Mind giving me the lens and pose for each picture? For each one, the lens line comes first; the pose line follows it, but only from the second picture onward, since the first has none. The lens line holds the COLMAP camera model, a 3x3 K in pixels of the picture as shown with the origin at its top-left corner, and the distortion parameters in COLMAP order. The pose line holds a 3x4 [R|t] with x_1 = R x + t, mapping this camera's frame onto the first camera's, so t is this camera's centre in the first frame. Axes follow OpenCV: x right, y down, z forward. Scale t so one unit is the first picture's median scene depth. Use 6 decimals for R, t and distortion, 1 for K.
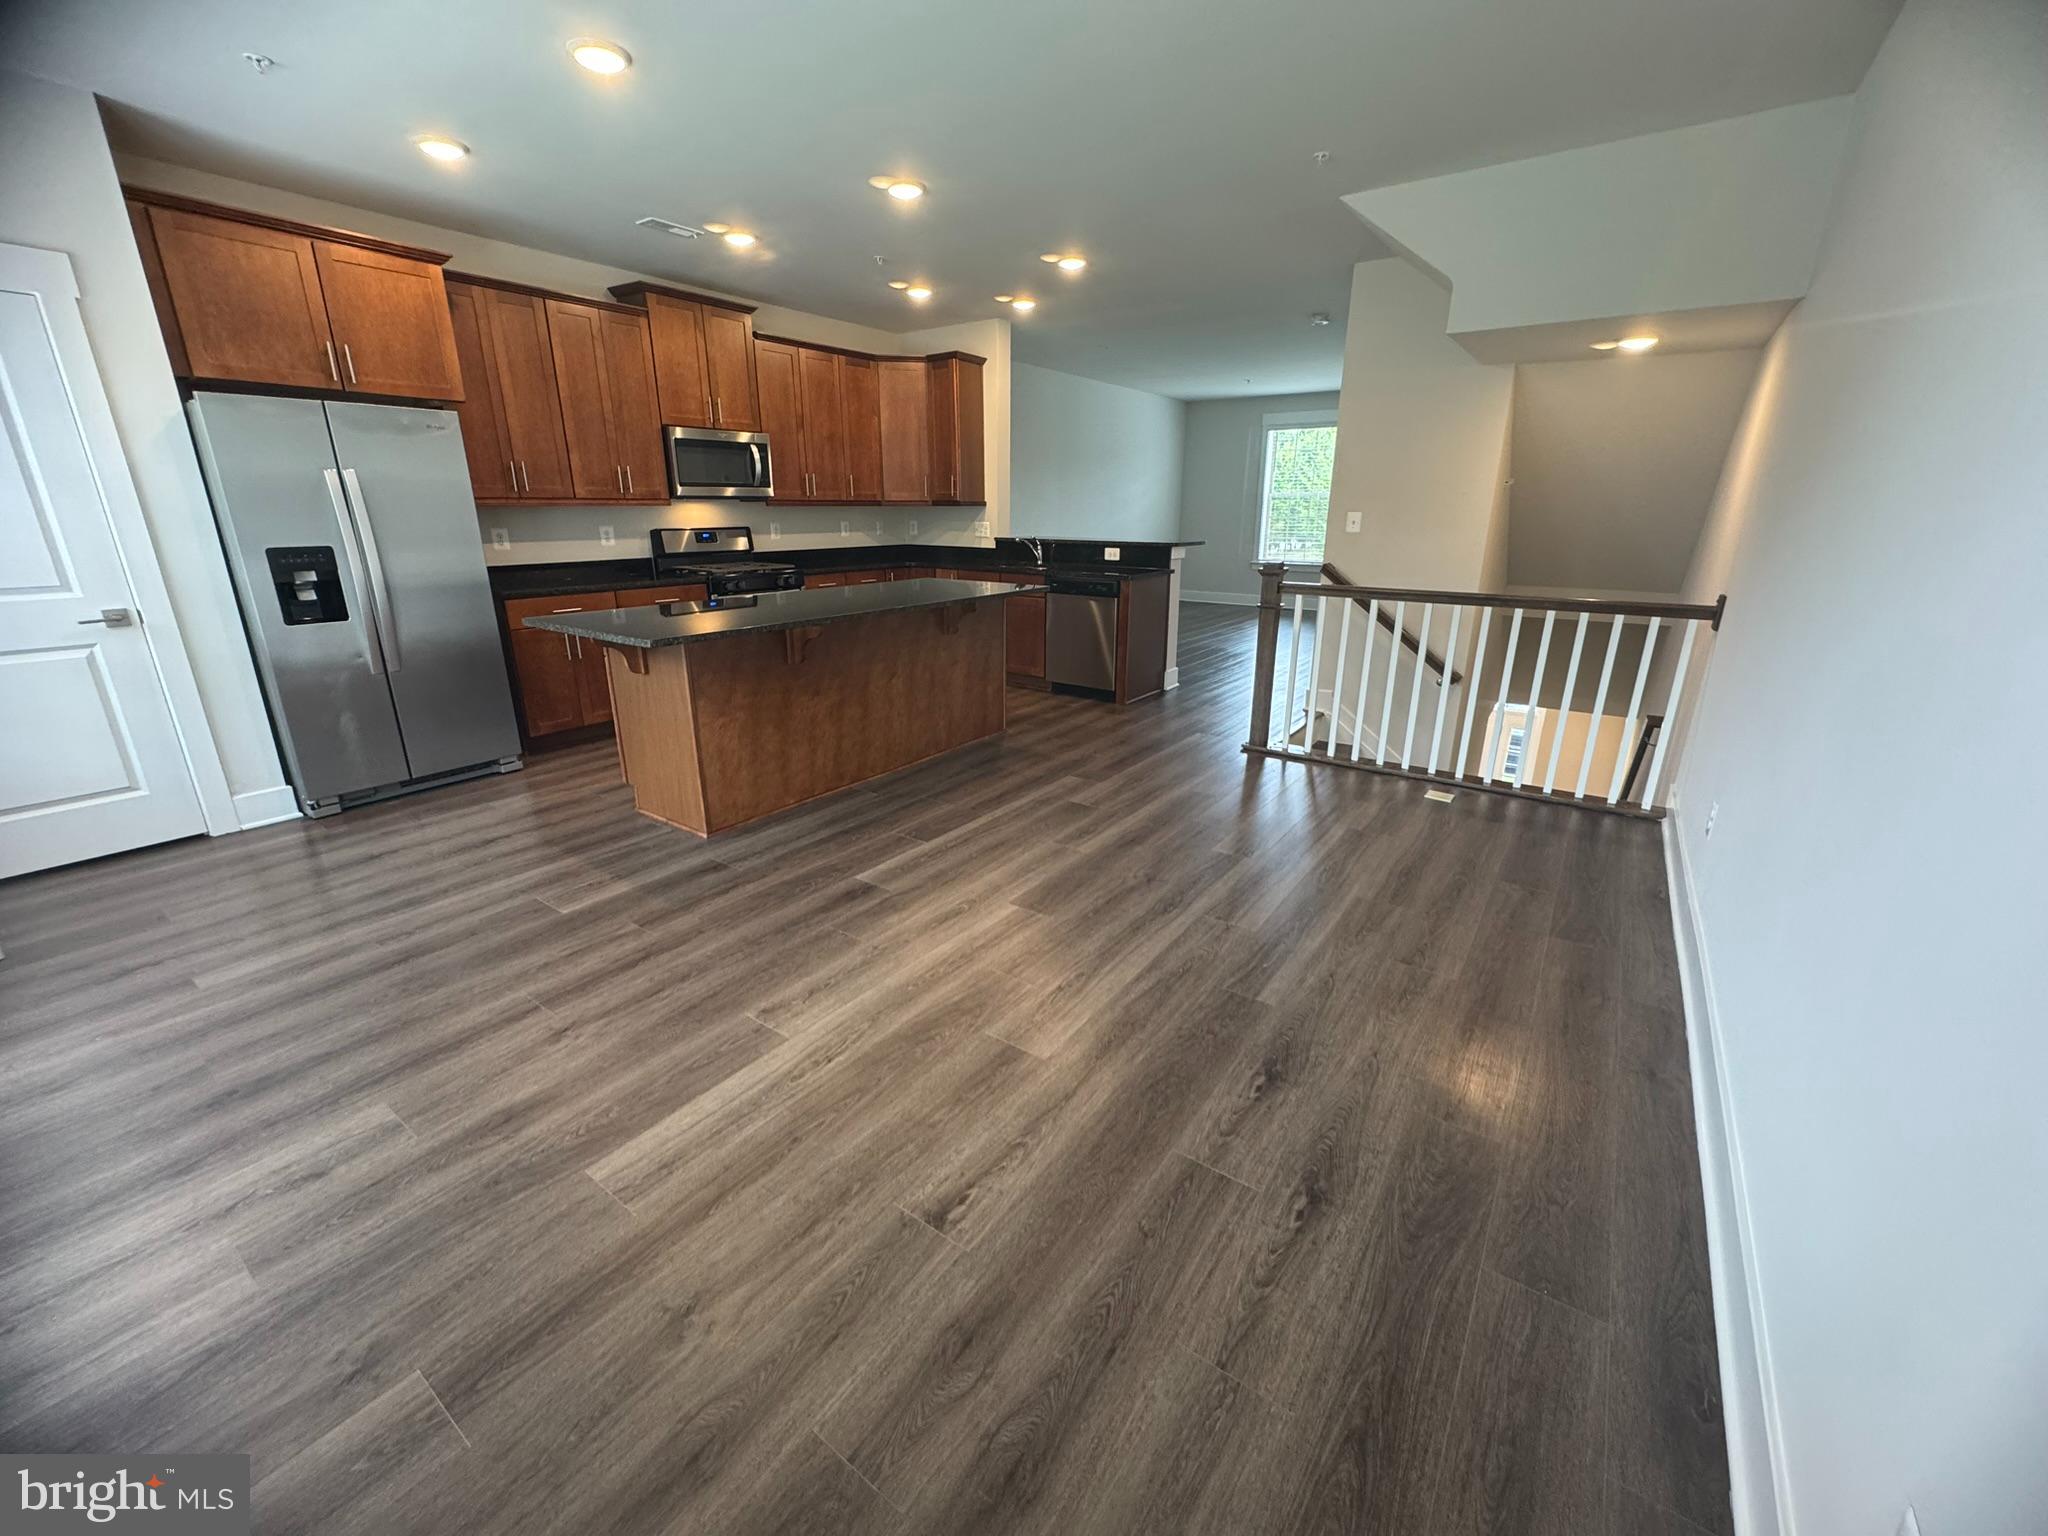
lens RADIAL K [[816.3, 0, 1018.7], [0, 816.3, 764.5], [0, 0, 1]] dist [-0.001868, 0.000113]
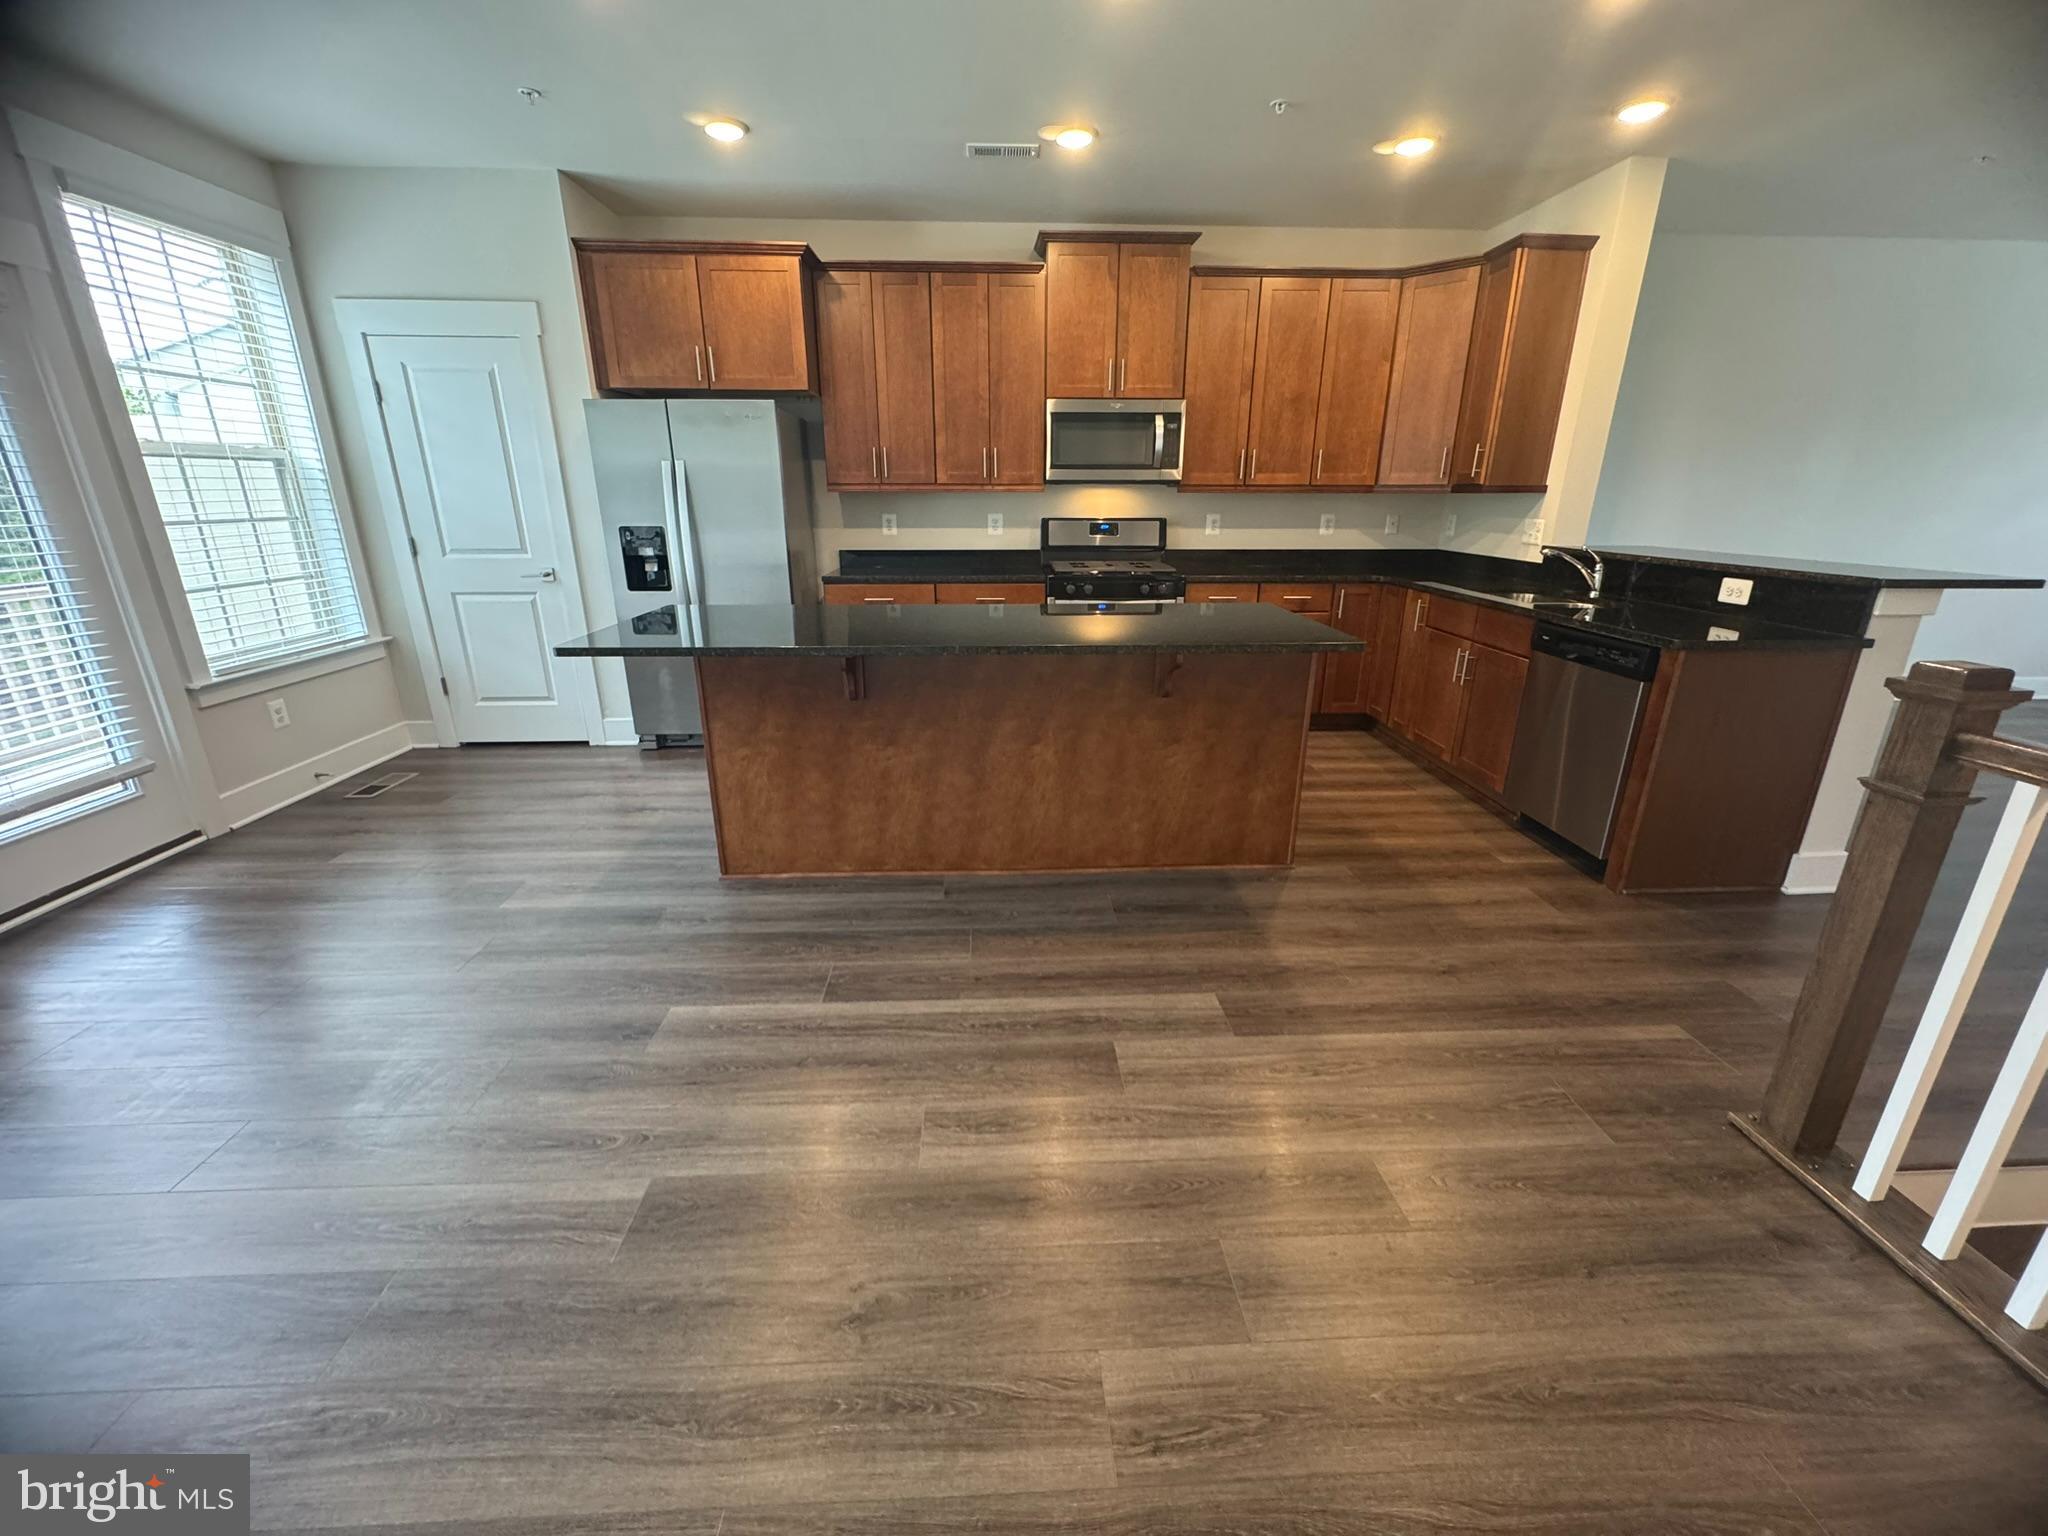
lens RADIAL K [[816.3, 0, 1018.7], [0, 816.3, 764.5], [0, 0, 1]] dist [-0.001868, 0.000113]
pose [[0.621706, 0.247720, -0.743045, 0.347107], [-0.237408, 0.963639, 0.122623, -0.168986], [0.746404, 0.100169, 0.657911, 0.536740]]
